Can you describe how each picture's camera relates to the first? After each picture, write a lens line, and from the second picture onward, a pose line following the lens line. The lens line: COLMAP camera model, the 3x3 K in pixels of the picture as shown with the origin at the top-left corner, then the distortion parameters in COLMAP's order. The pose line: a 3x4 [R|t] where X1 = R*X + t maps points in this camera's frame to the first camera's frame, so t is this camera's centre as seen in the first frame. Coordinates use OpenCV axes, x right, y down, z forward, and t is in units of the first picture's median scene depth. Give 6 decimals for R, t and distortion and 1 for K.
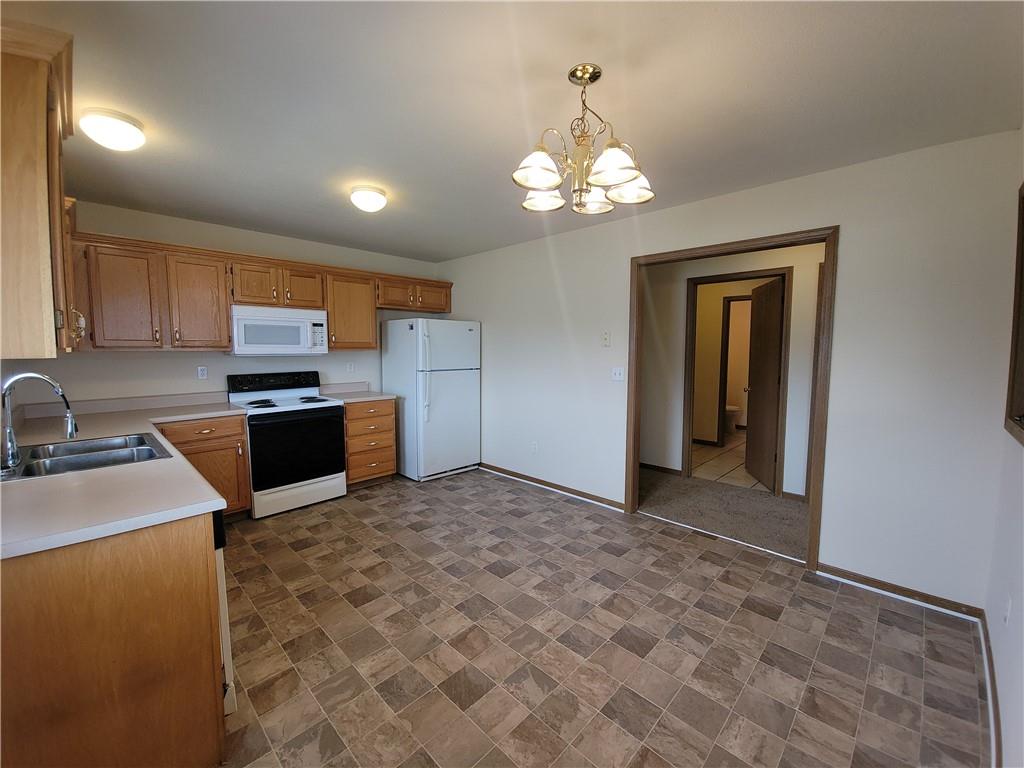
lens RADIAL K [[414.9, 0, 518.2], [0, 414.9, 384.5], [0, 0, 1]] dist [0.003167, -0.003212]
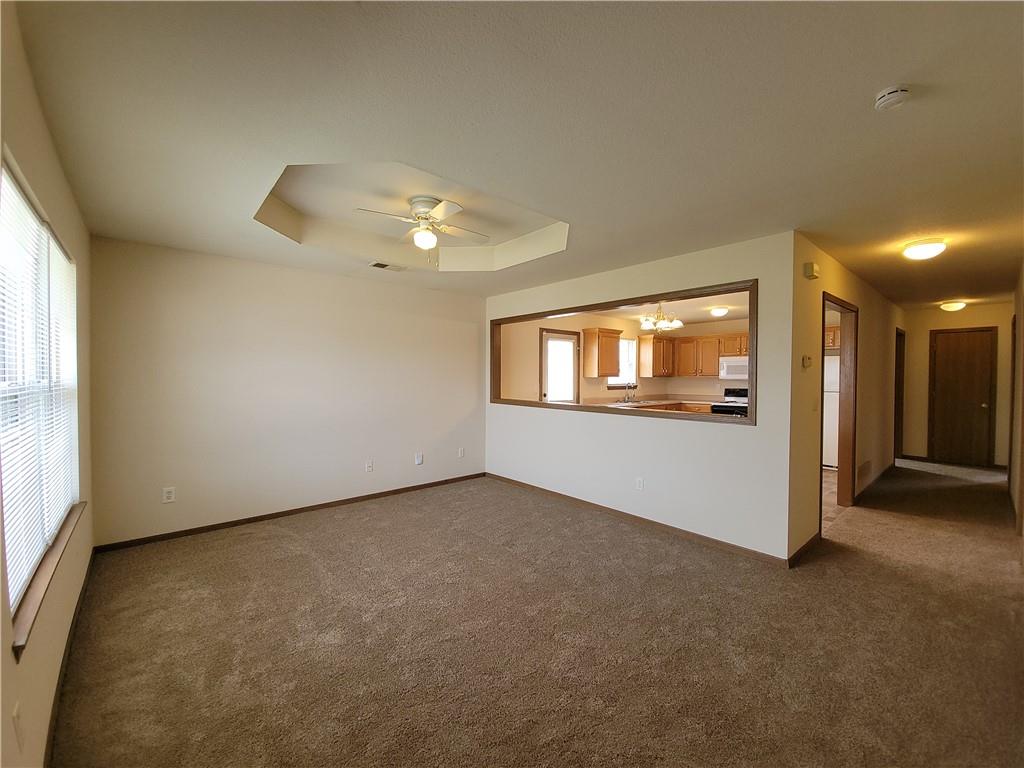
lens RADIAL K [[414.9, 0, 513.1], [0, 414.9, 385.0], [0, 0, 1]] dist [0.003167, -0.003212]
pose [[-0.085972, 0.020502, -0.996087, 1.689225], [-0.088979, 0.995635, 0.028173, -0.002953], [0.992316, 0.091053, -0.083772, 0.077331]]
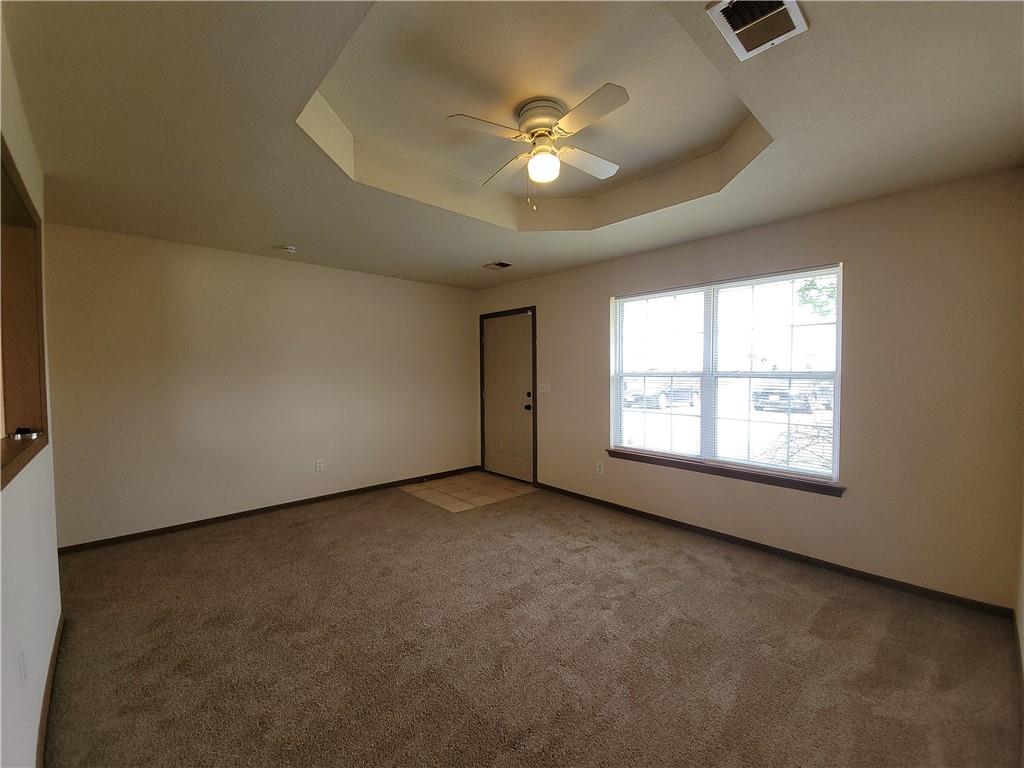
lens RADIAL K [[414.9, 0, 513.8], [0, 414.9, 383.9], [0, 0, 1]] dist [0.003167, -0.003212]
pose [[0.057962, -0.035890, 0.997673, 0.146457], [0.088467, 0.995607, 0.030676, 0.020407], [-0.994391, 0.086483, 0.060883, -0.185663]]
